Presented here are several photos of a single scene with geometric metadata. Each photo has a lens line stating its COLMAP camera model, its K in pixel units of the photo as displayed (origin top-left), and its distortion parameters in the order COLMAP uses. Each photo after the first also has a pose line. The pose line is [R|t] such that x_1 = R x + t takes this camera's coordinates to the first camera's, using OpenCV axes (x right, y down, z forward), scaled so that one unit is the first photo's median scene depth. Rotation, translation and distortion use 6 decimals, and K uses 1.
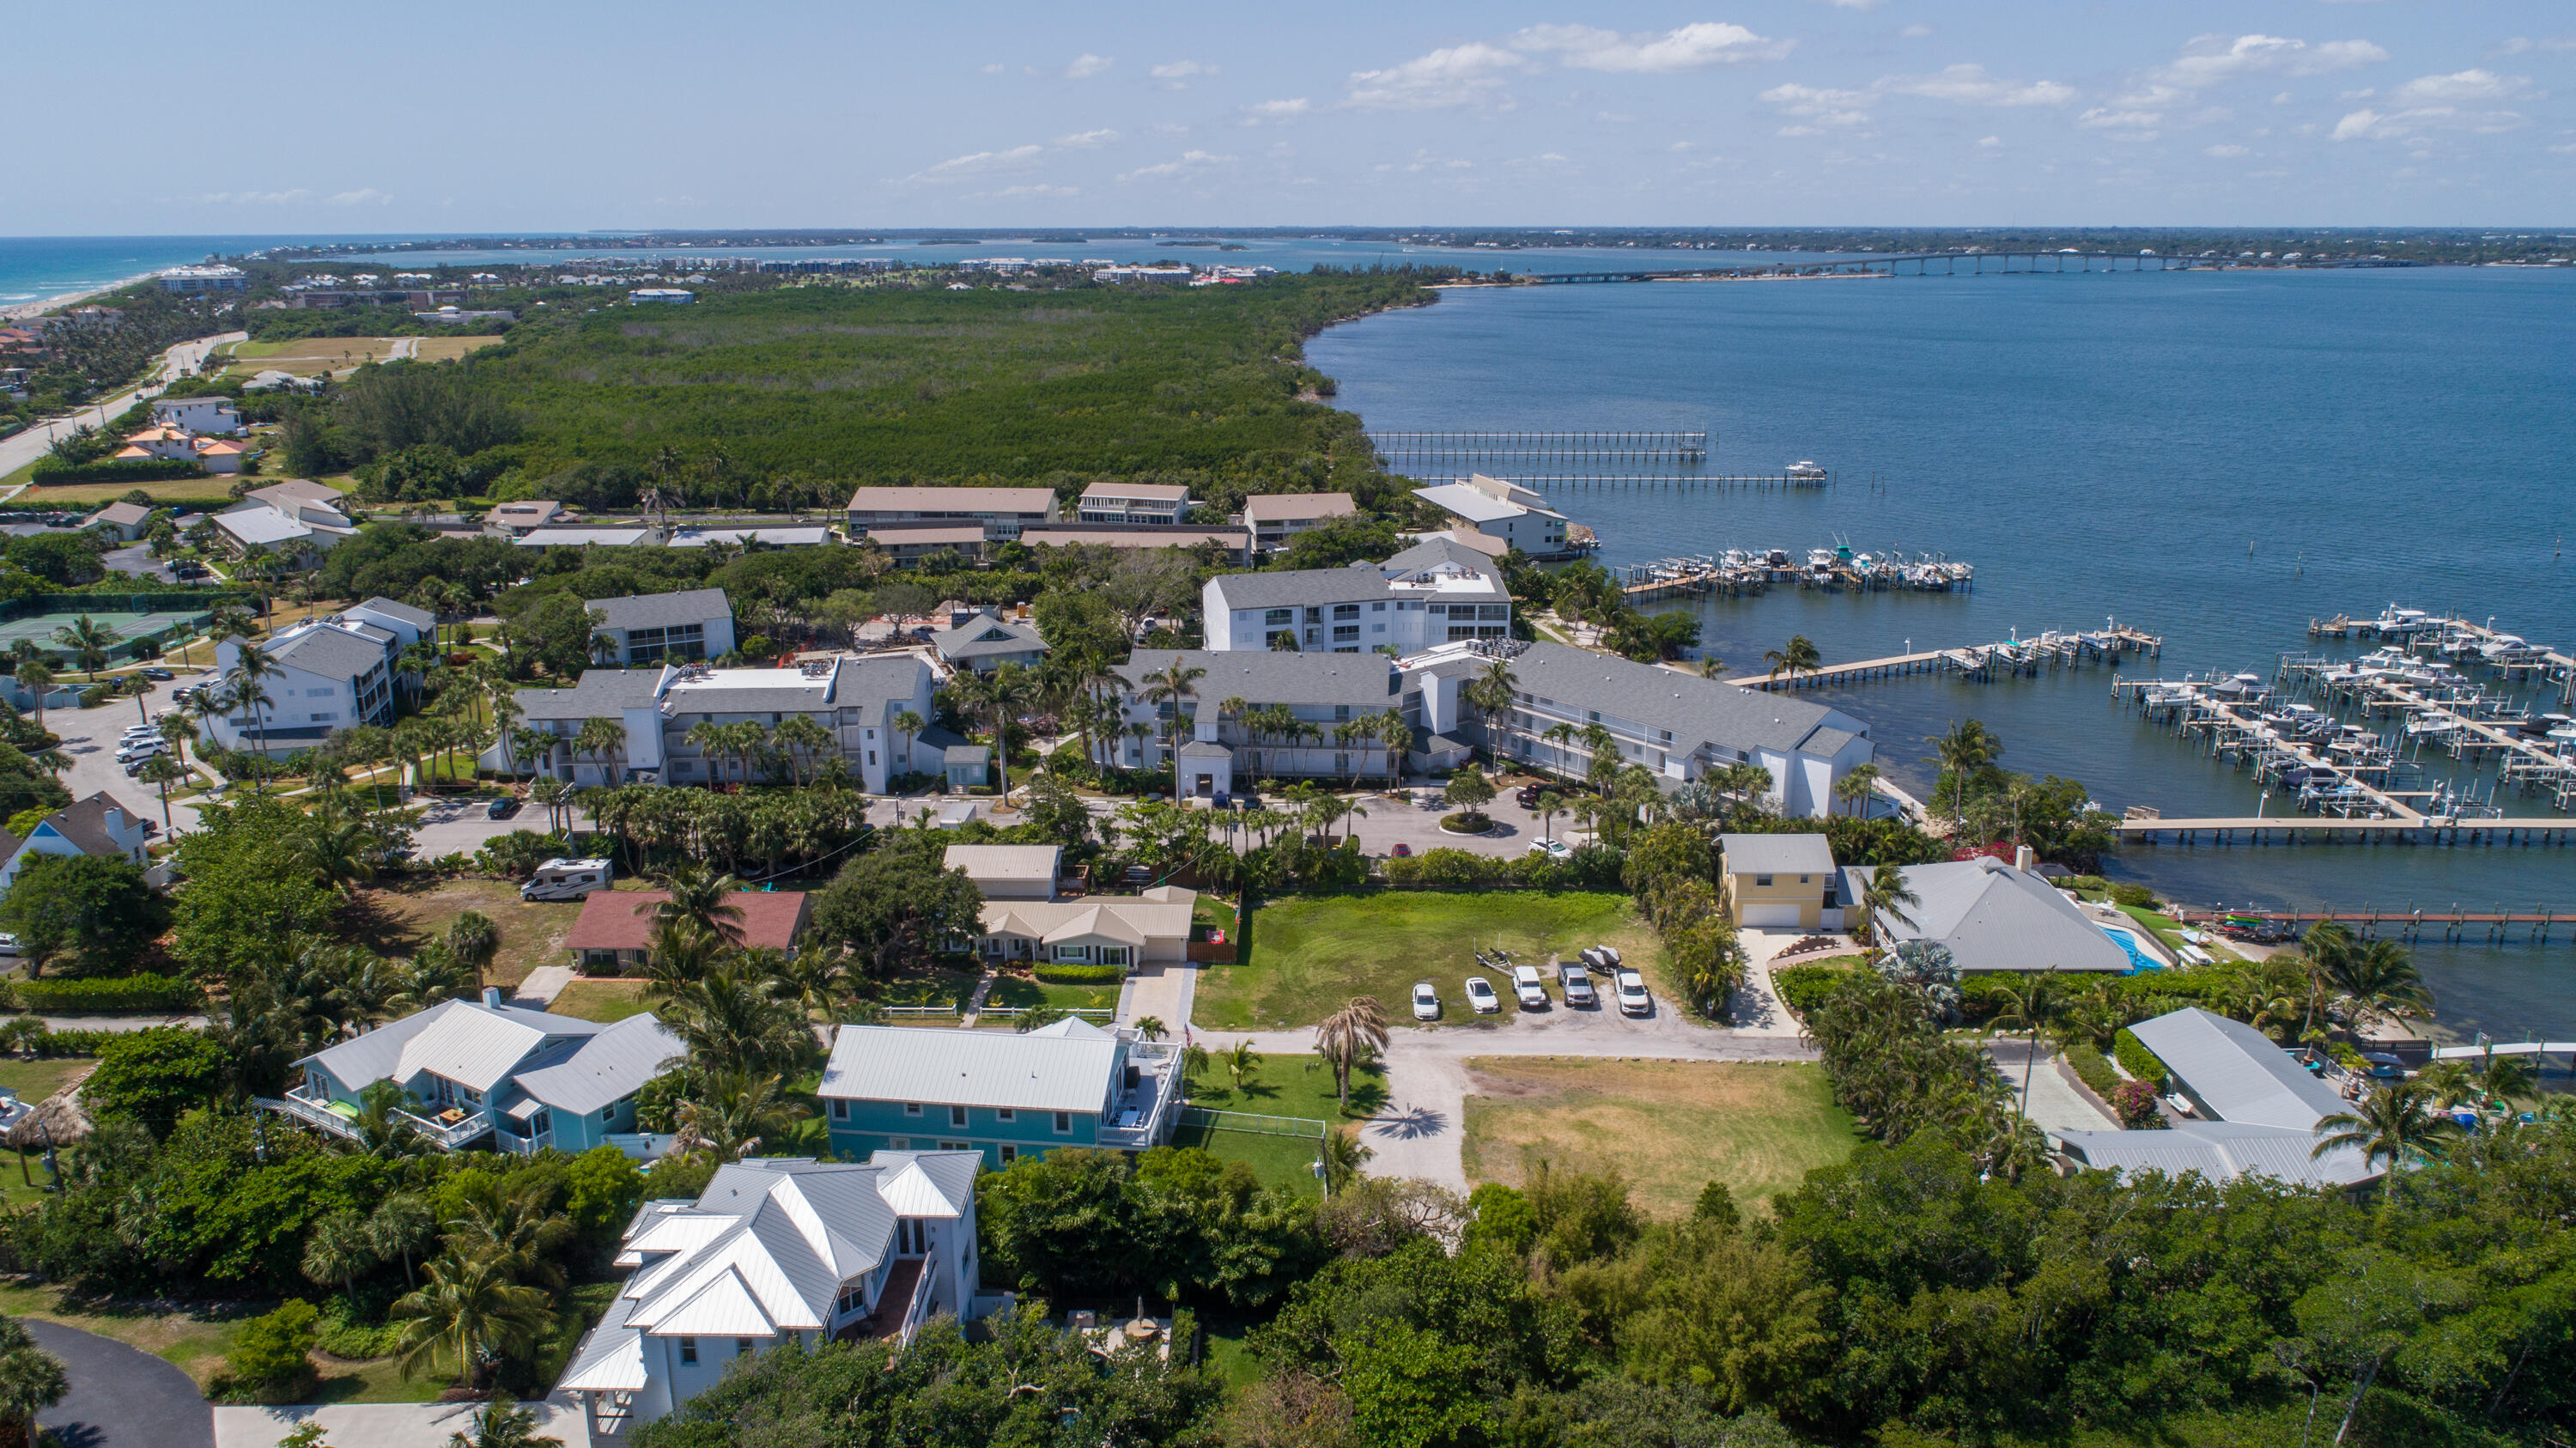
lens RADIAL K [[1750.1, 0, 1288.0], [0, 1750.1, 724.0], [0, 0, 1]] dist [-0.014471, 0.007762]
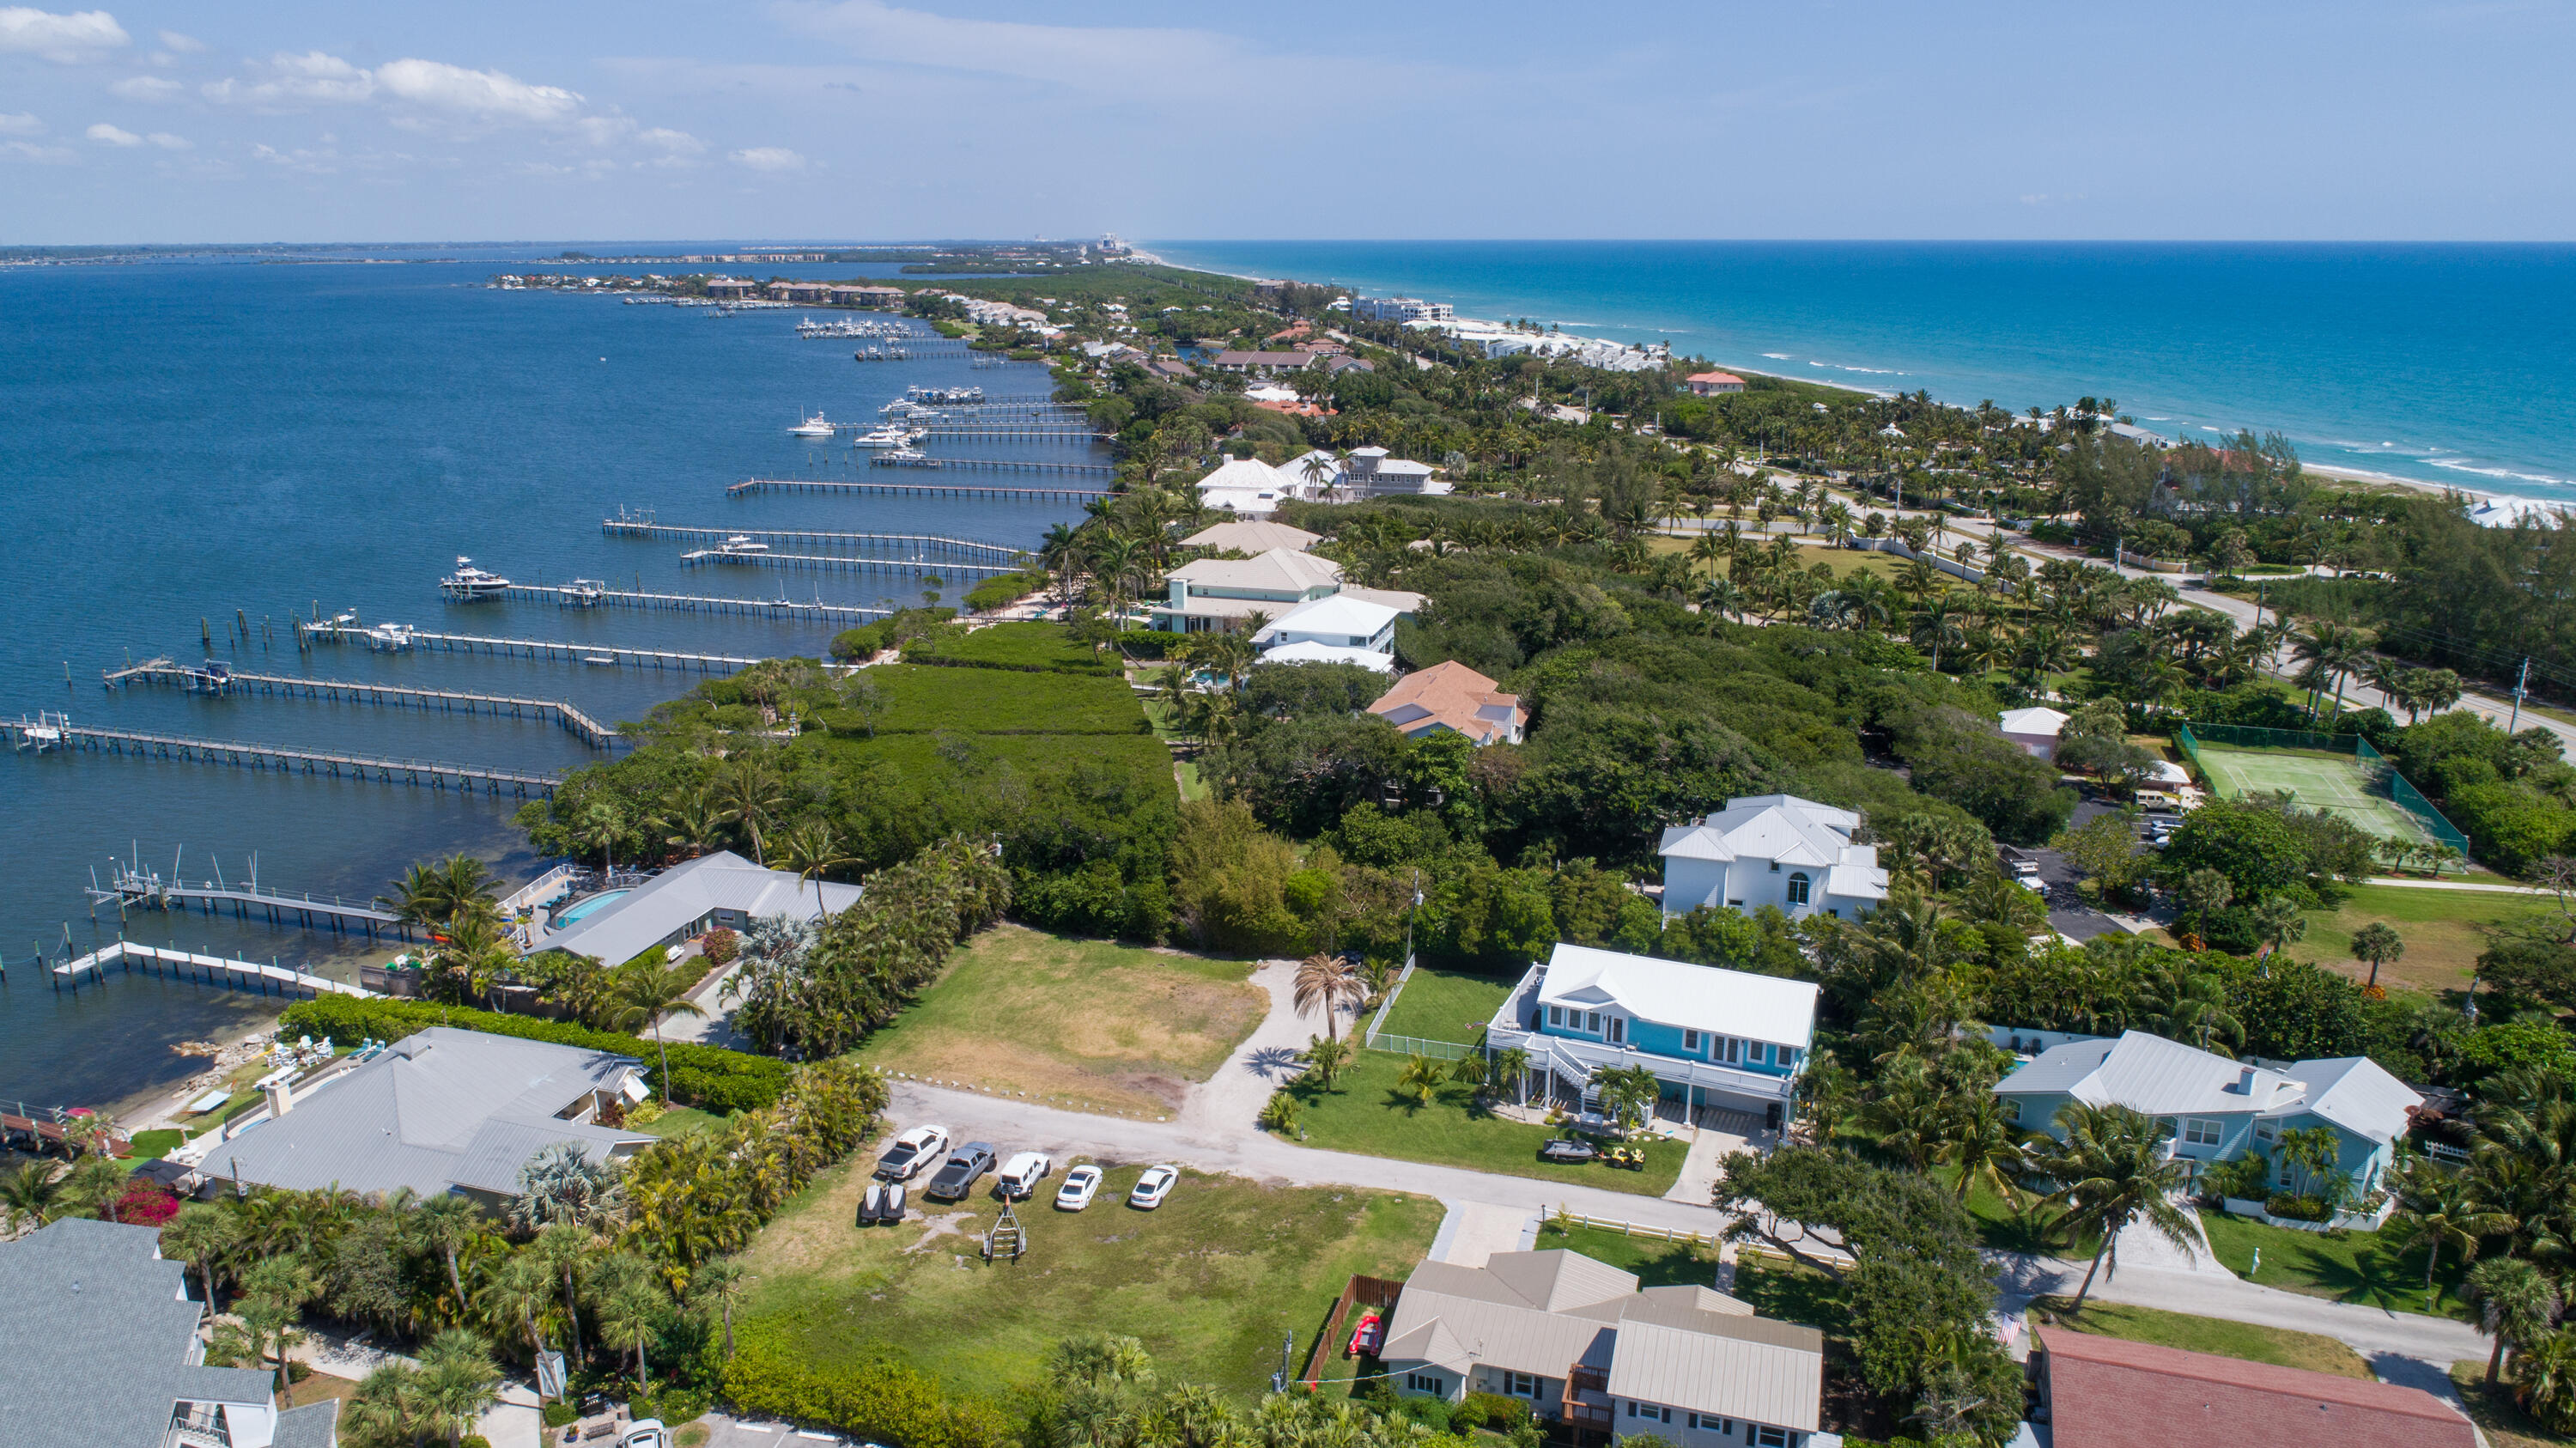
lens RADIAL K [[1730.5, 0, 1288.0], [0, 1730.5, 724.0], [0, 0, 1]] dist [-0.014453, 0.007033]
pose [[-0.958655, -0.073158, 0.275006, -0.107434], [0.083336, 0.851850, 0.517114, -0.250502], [-0.272095, 0.518652, -0.810534, 0.881018]]
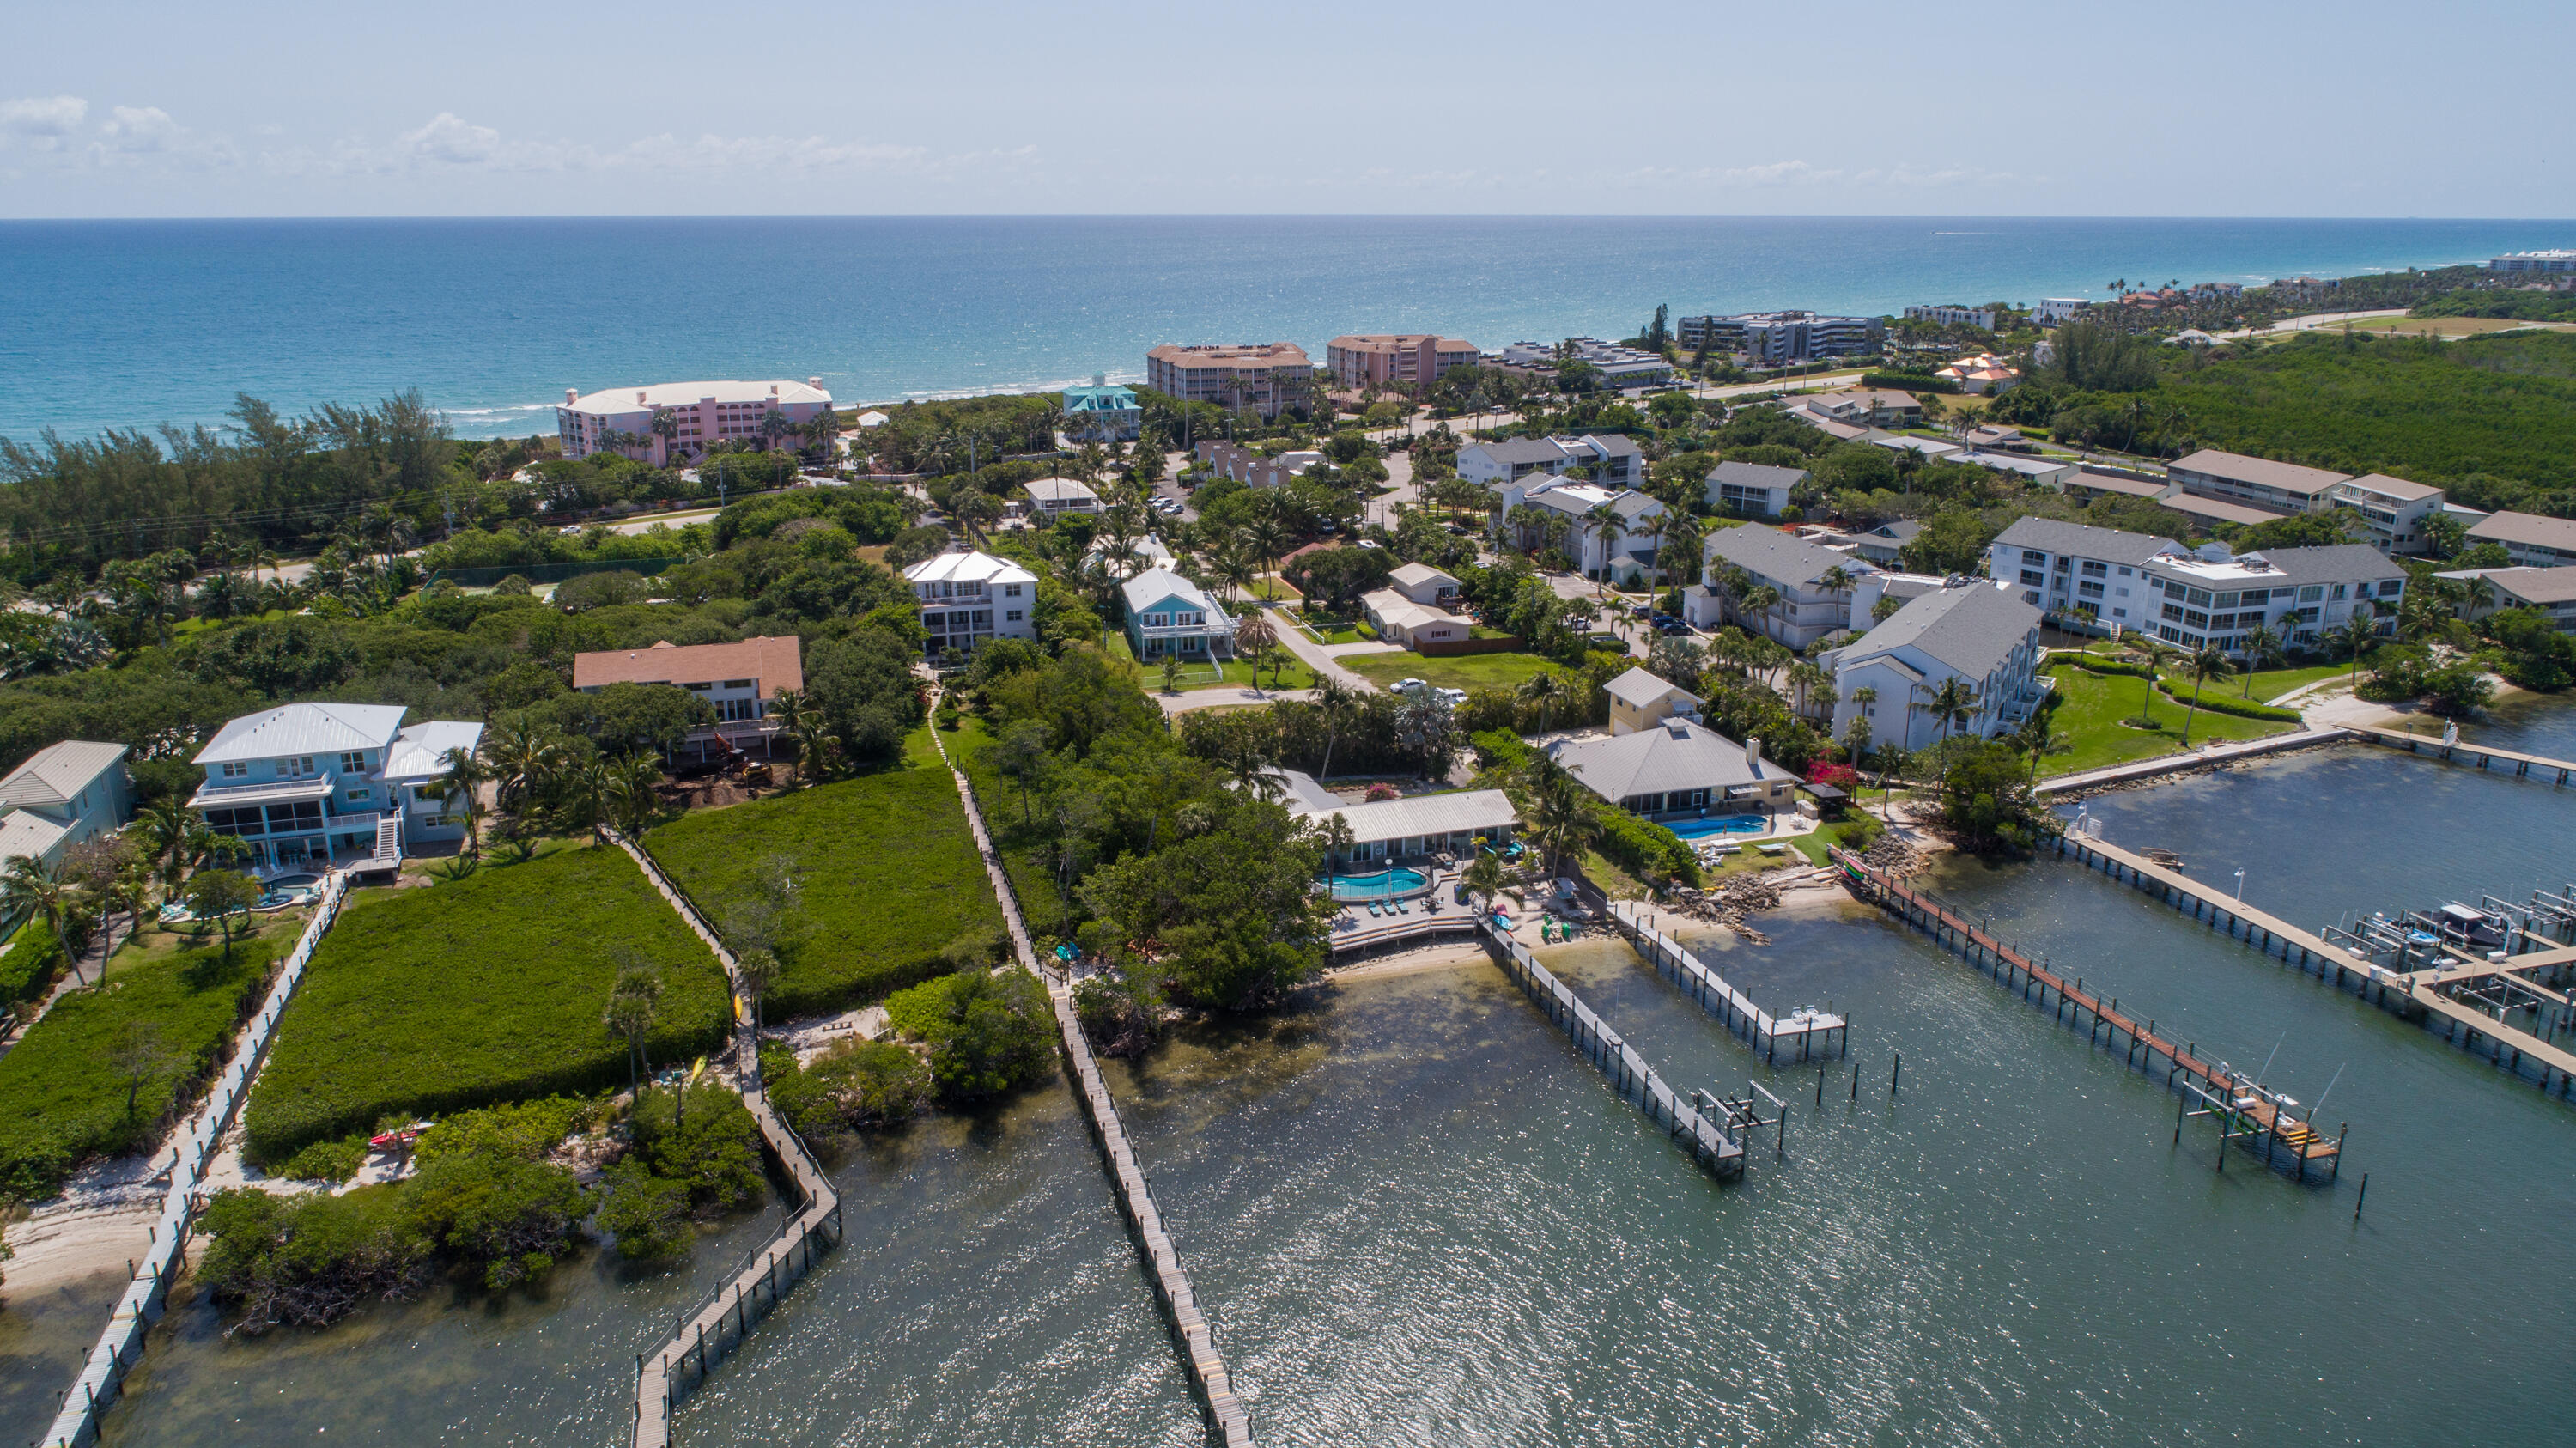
lens RADIAL K [[1750.1, 0, 1288.0], [0, 1750.1, 724.0], [0, 0, 1]] dist [-0.014471, 0.007762]
pose [[0.308272, 0.274823, -0.910737, 0.867189], [-0.266045, 0.944067, 0.194828, -0.051382], [0.913339, 0.182237, 0.364144, 0.190600]]
